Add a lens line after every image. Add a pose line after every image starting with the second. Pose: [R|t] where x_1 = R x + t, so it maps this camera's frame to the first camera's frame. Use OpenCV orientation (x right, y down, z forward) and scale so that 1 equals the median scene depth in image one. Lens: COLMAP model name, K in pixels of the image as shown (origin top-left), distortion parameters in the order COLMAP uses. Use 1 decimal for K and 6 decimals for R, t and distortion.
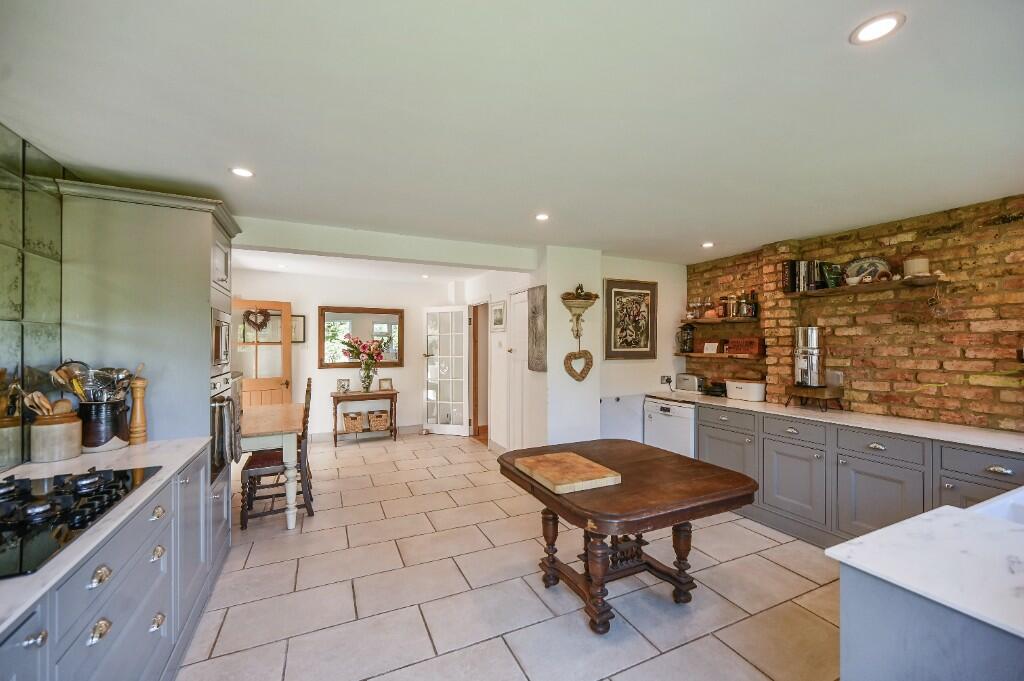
lens RADIAL K [[419.6, 0, 519.4], [0, 419.6, 348.3], [0, 0, 1]] dist [0.007098, 0.000632]
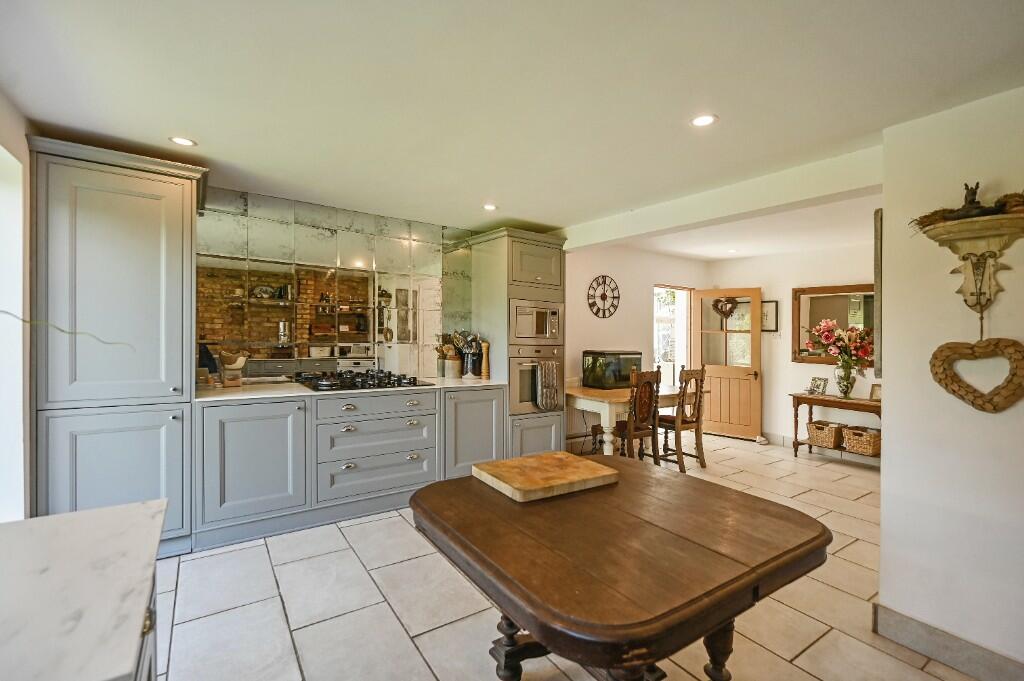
lens RADIAL K [[446.1, 0, 501.5], [0, 446.1, 339.6], [0, 0, 1]] dist [-0.005393, -0.000621]
pose [[0.133081, 0.019691, -0.990909, 0.369176], [-0.037111, 0.999200, 0.014872, 0.012431], [0.990410, 0.034794, 0.133706, 0.320914]]
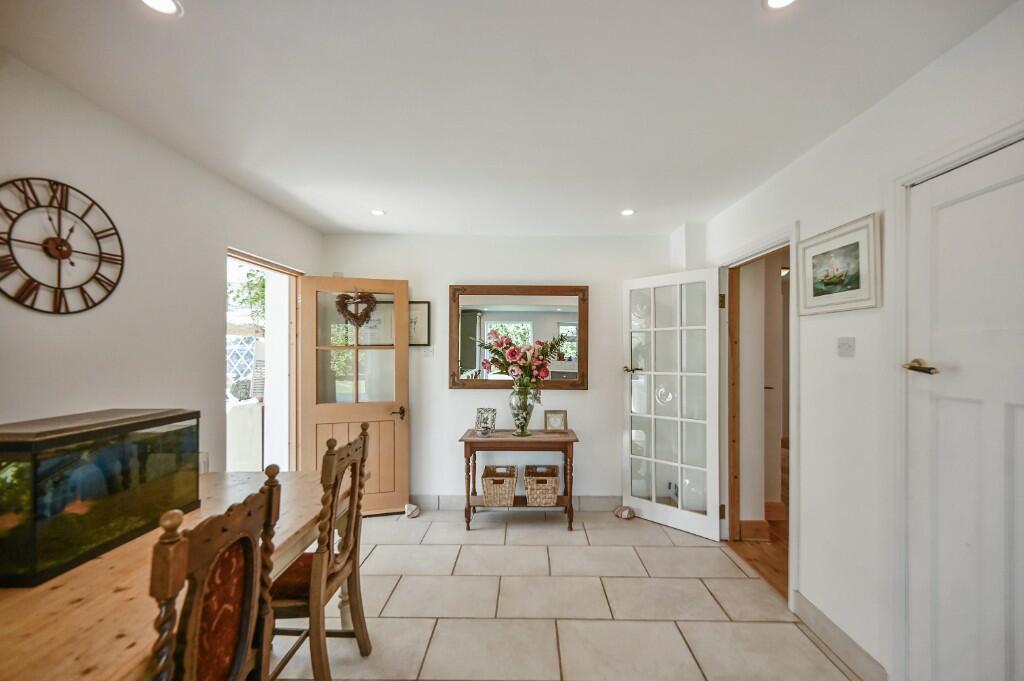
lens RADIAL K [[419.6, 0, 513.0], [0, 419.6, 332.8], [0, 0, 1]] dist [0.007098, 0.000632]
pose [[0.891379, -0.018056, -0.452900, -0.131927], [-0.006327, 0.998613, -0.052264, -0.001194], [0.453215, 0.049452, 0.890028, 0.545343]]
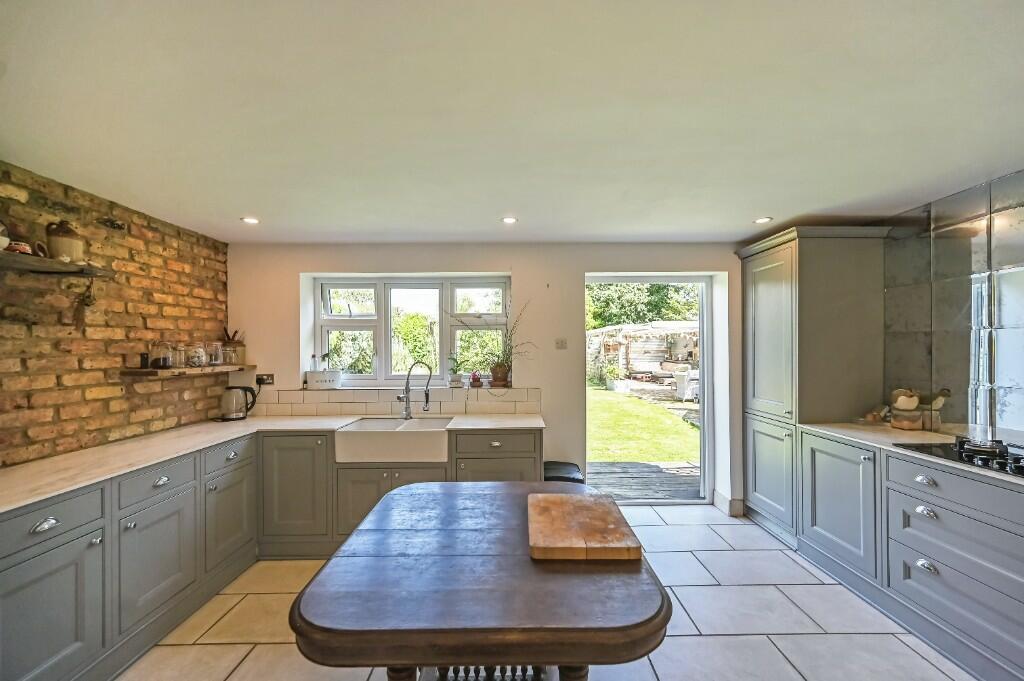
lens RADIAL K [[419.6, 0, 514.6], [0, 419.6, 345.5], [0, 0, 1]] dist [0.007098, 0.000632]
pose [[-0.905588, 0.009279, 0.424057, -0.043654], [0.011443, 0.999931, 0.002557, -0.008554], [-0.424004, 0.007168, -0.905632, 0.691494]]
